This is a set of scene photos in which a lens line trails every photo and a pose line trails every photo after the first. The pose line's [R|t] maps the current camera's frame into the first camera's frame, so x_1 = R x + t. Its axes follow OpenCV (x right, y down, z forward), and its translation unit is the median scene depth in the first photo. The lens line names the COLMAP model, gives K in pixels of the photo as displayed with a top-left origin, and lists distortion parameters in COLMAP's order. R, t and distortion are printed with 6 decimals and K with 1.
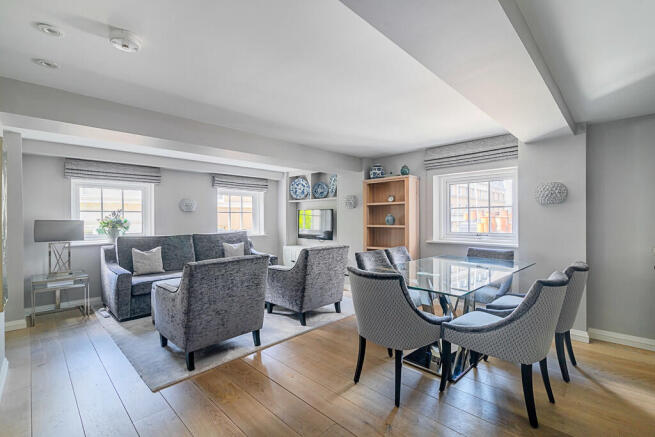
lens RADIAL K [[296.6, 0, 325.7], [0, 296.6, 219.2], [0, 0, 1]] dist [0.001681, 0.000190]
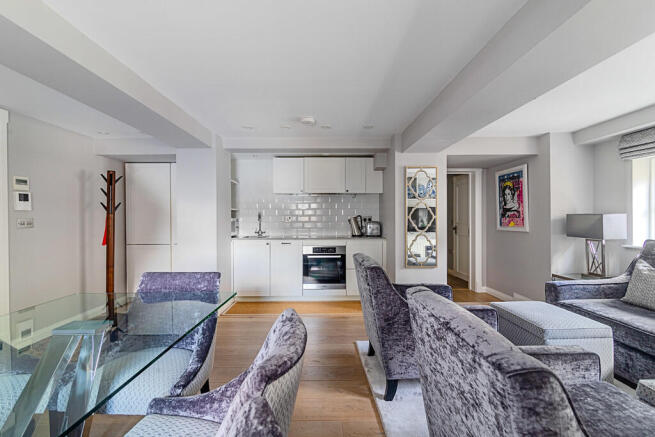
lens RADIAL K [[300.8, 0, 325.6], [0, 300.8, 218.9], [0, 0, 1]] dist [-0.000858, -0.000798]
pose [[-0.703126, 0.016176, -0.710881, 0.219252], [0.007896, 0.999857, 0.014942, -0.000784], [0.711022, 0.004893, -0.703153, 0.853015]]
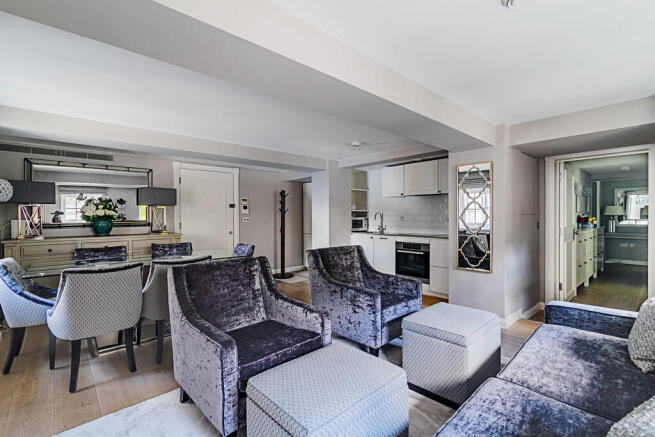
lens RADIAL K [[300.8, 0, 325.6], [0, 300.8, 218.9], [0, 0, 1]] dist [-0.000858, -0.000798]
pose [[-0.997018, 0.010521, 0.076444, -0.215888], [0.011003, 0.999922, 0.005885, 0.005740], [-0.076376, 0.006709, -0.997057, 1.246592]]
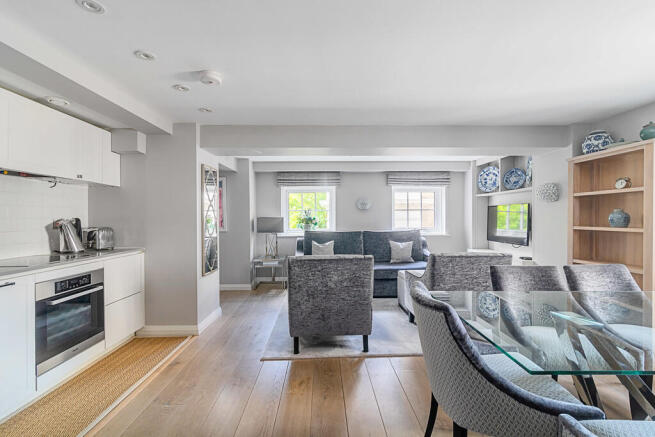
lens RADIAL K [[296.6, 0, 325.7], [0, 296.6, 219.2], [0, 0, 1]] dist [0.001681, 0.000190]
pose [[0.716232, 0.007407, -0.697823, 0.204075], [-0.001665, 0.999959, 0.008905, -0.001148], [0.697860, -0.005216, 0.716215, 0.147749]]
